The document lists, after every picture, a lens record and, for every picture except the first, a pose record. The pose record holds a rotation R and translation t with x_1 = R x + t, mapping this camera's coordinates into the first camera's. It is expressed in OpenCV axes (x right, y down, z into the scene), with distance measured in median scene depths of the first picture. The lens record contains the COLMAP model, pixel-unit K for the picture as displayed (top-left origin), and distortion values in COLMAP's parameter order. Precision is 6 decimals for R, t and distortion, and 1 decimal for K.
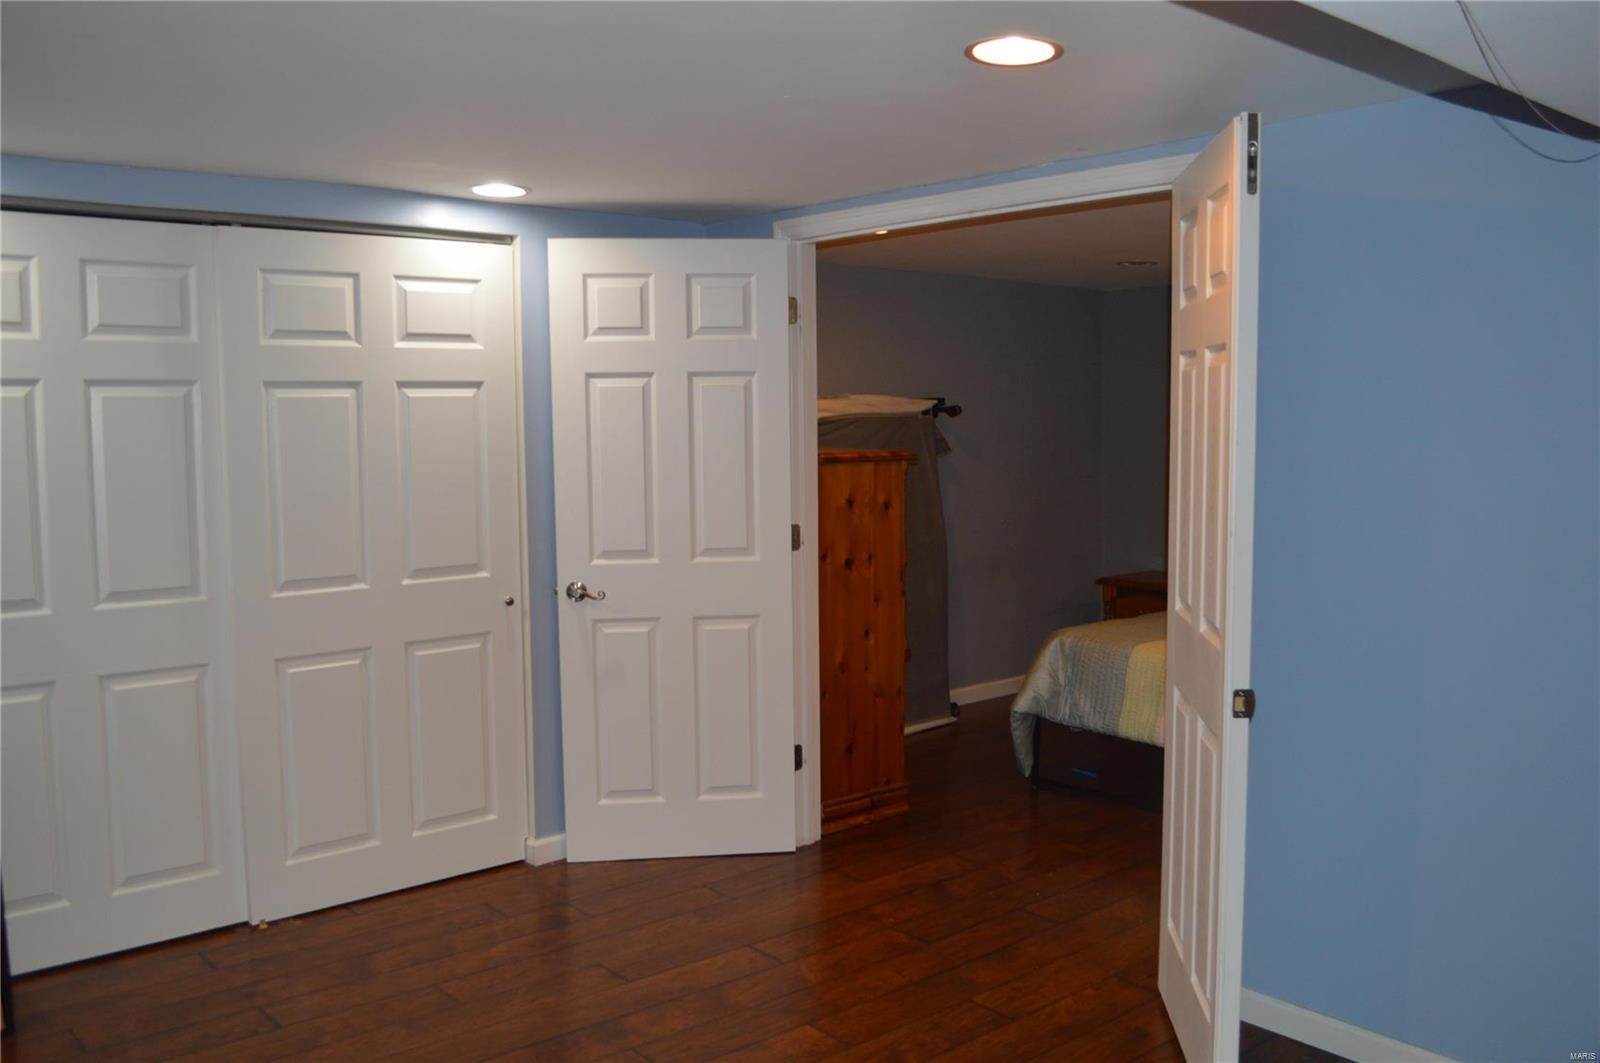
lens RADIAL K [[1384.7, 0, 800.0], [0, 1384.7, 531.5], [0, 0, 1]] dist [-0.066570, 0.001991]
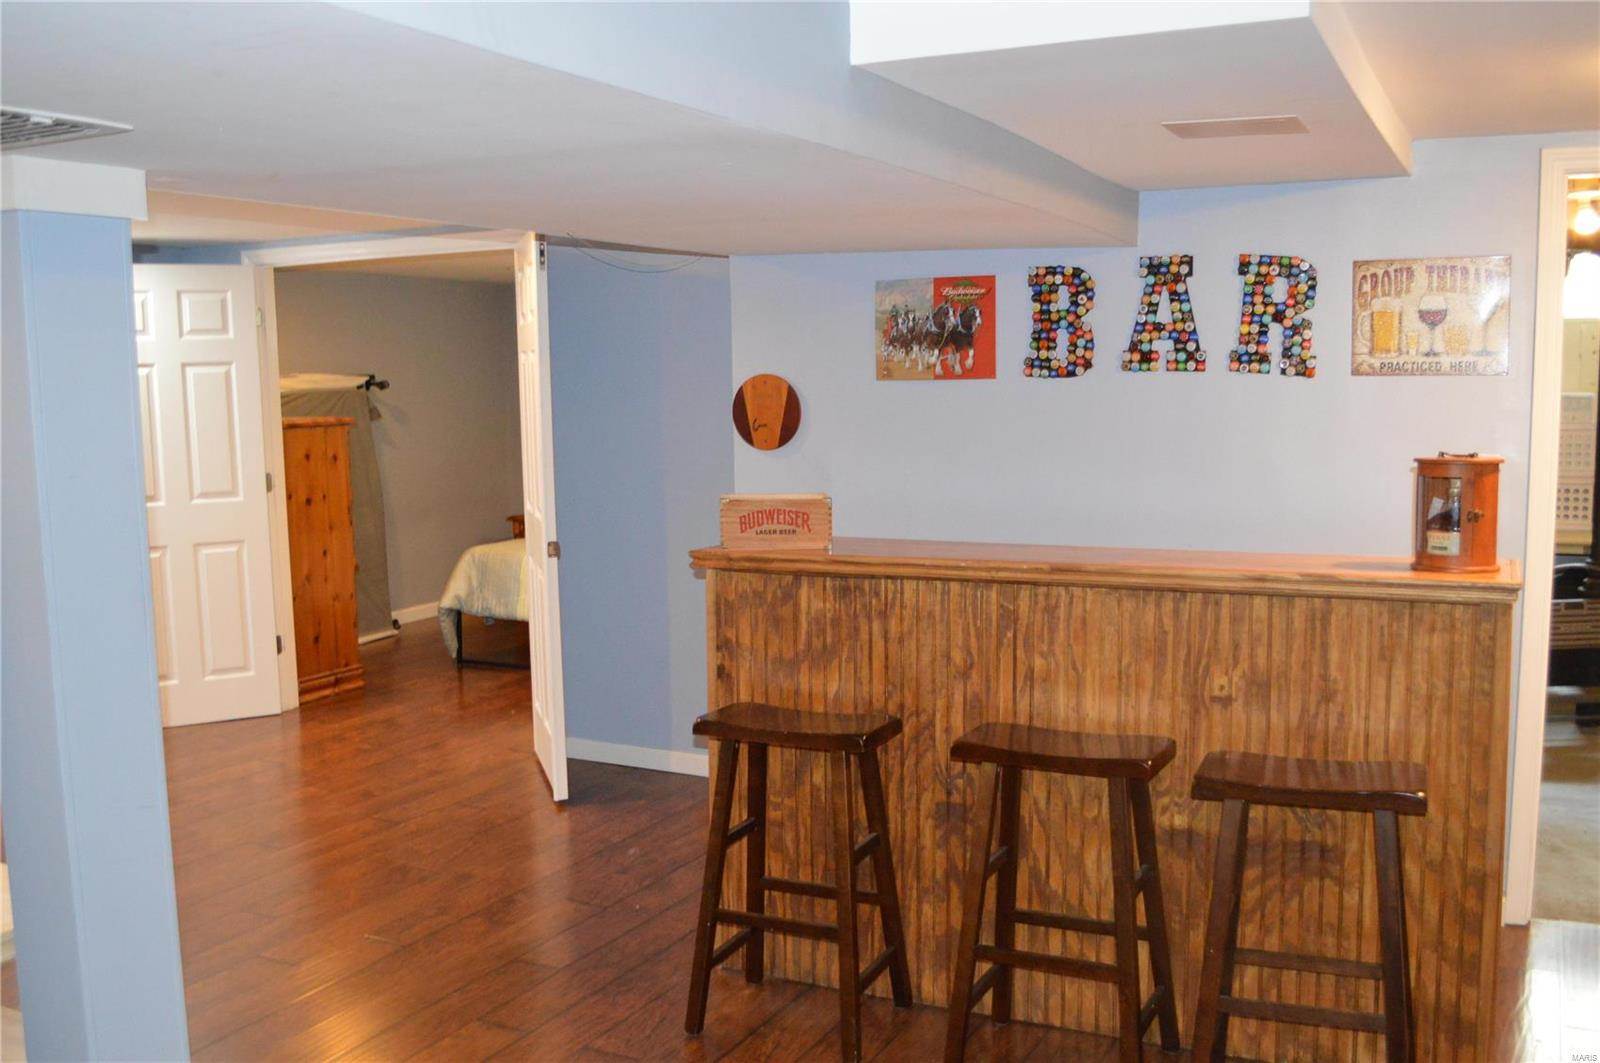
lens RADIAL K [[1492.8, 0, 800.0], [0, 1492.8, 531.5], [0, 0, 1]] dist [-0.061250, 0.003484]
pose [[0.927898, -0.052918, 0.369061, -0.055590], [0.045865, 0.998559, 0.027866, 0.034063], [-0.370004, -0.008929, 0.928987, -0.523147]]
